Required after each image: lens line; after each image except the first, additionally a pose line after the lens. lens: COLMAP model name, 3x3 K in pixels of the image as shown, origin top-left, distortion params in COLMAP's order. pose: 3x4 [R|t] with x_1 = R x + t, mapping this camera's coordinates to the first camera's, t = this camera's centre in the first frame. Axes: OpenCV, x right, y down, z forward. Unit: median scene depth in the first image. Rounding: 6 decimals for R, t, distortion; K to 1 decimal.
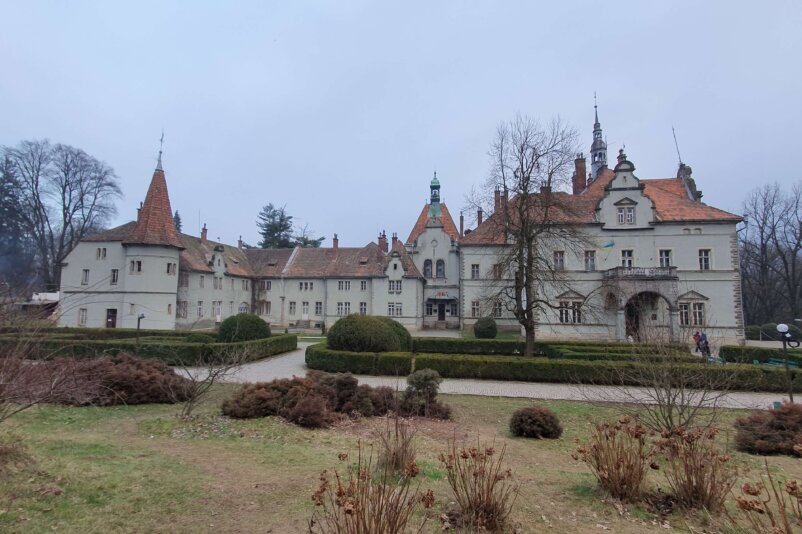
lens RADIAL K [[384.6, 0, 401.2], [0, 384.6, 276.2], [0, 0, 1]] dist [-0.000318, -0.000442]
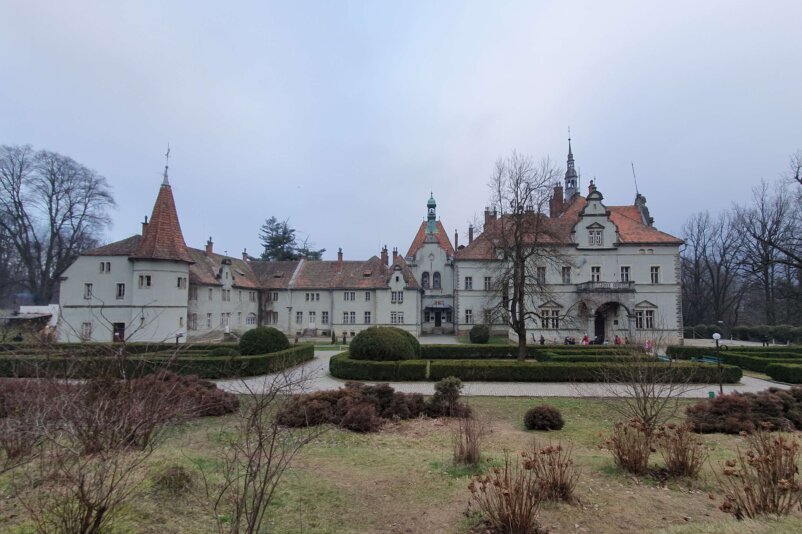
lens RADIAL K [[352.8, 0, 440.6], [0, 352.8, 295.5], [0, 0, 1]] dist [0.000567, -0.000082]
pose [[0.991017, -0.005538, 0.133621, -0.027533], [0.000970, 0.999414, 0.034226, -0.011972], [-0.133732, -0.033788, 0.990441, -0.017446]]
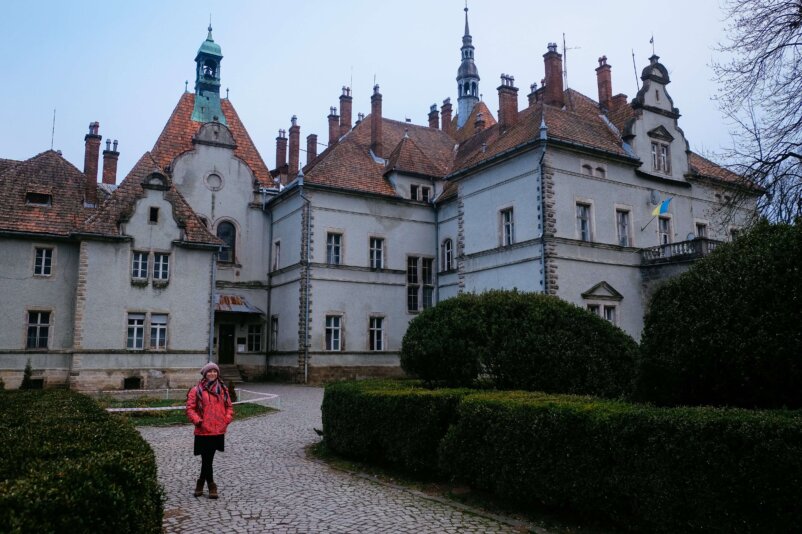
lens RADIAL K [[612.3, 0, 414.5], [0, 612.3, 268.9], [0, 0, 1]] dist [-0.004198, -0.005859]
pose [[0.769764, 0.070102, 0.634468, -0.190649], [-0.028891, 0.996759, -0.075080, 0.063389], [-0.637675, 0.039463, 0.769294, 0.395033]]
